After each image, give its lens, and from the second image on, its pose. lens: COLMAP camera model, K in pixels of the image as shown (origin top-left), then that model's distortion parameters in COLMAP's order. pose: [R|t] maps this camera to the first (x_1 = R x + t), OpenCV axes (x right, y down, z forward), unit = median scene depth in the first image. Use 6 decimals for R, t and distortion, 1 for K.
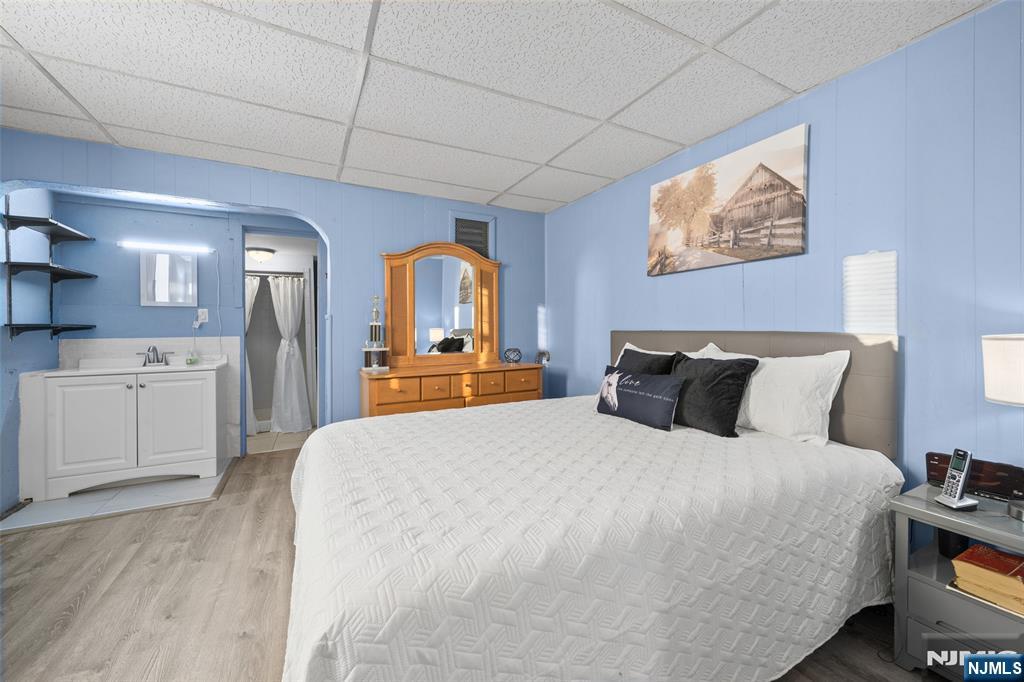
lens RADIAL K [[403.8, 0, 517.6], [0, 403.8, 329.5], [0, 0, 1]] dist [-0.000204, -0.000004]
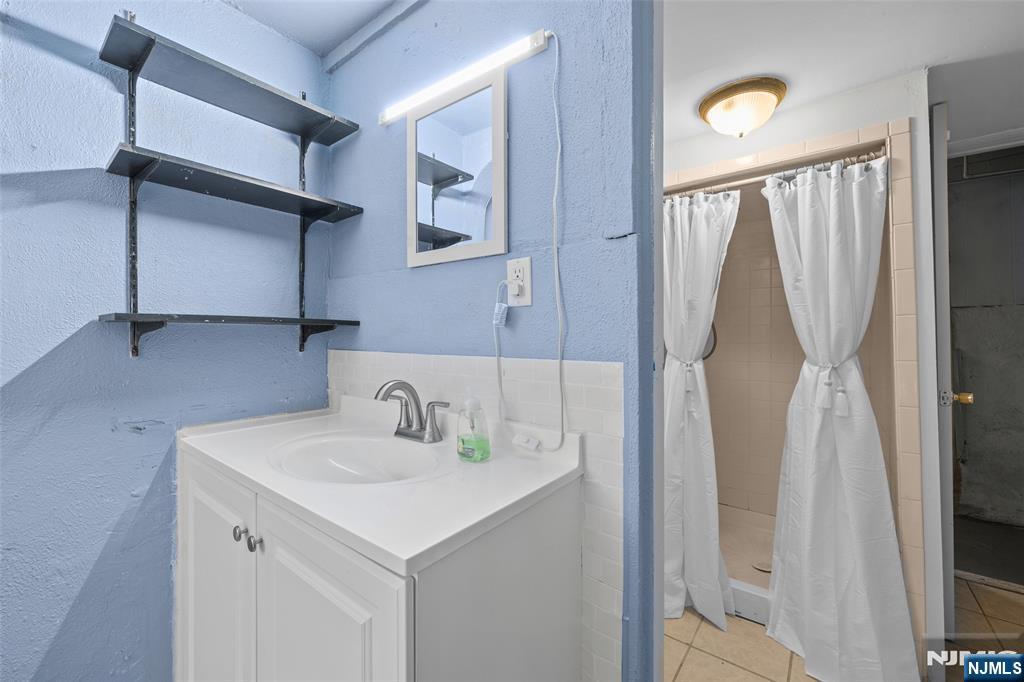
lens RADIAL K [[389.4, 0, 509.1], [0, 389.4, 333.4], [0, 0, 1]] dist [-0.000882, -0.000071]
pose [[0.413045, 0.006136, -0.910690, -0.403597], [-0.005699, 0.999975, 0.004153, 0.000781], [0.910693, 0.003475, 0.413069, 0.664727]]
